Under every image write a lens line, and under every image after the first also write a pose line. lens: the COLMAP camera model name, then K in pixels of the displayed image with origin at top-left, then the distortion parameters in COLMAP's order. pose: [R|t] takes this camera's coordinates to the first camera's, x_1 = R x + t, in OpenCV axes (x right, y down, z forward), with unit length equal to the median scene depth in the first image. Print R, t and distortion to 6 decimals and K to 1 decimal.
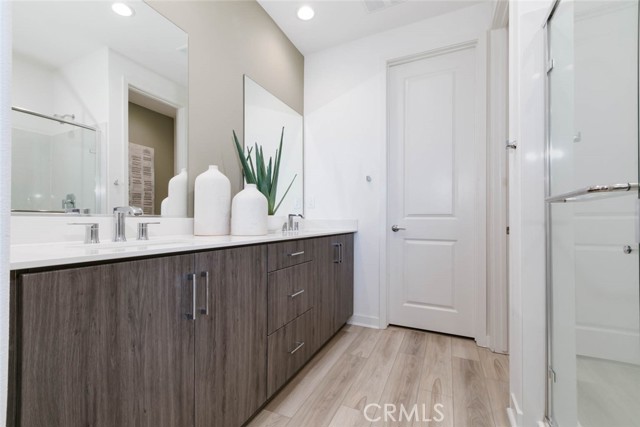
lens RADIAL K [[290.7, 0, 298.6], [0, 290.7, 212.9], [0, 0, 1]] dist [0.009798, -0.000913]
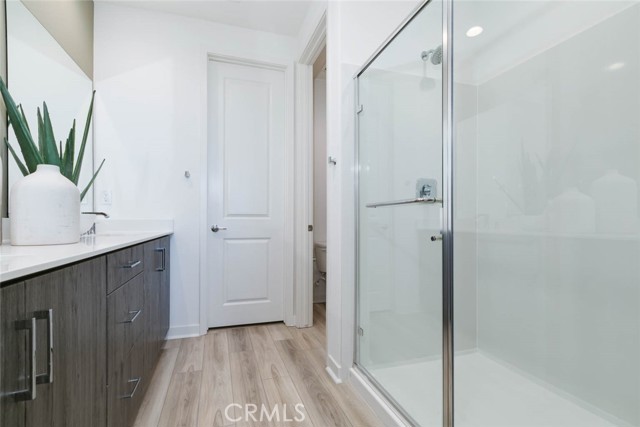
lens RADIAL K [[290.7, 0, 319.8], [0, 290.7, 215.1], [0, 0, 1]] dist [0.009798, -0.000913]
pose [[0.721908, 0.011312, 0.691897, -0.116796], [-0.017330, 0.999848, 0.001735, 0.000876], [-0.691772, -0.013243, 0.721995, 0.070488]]
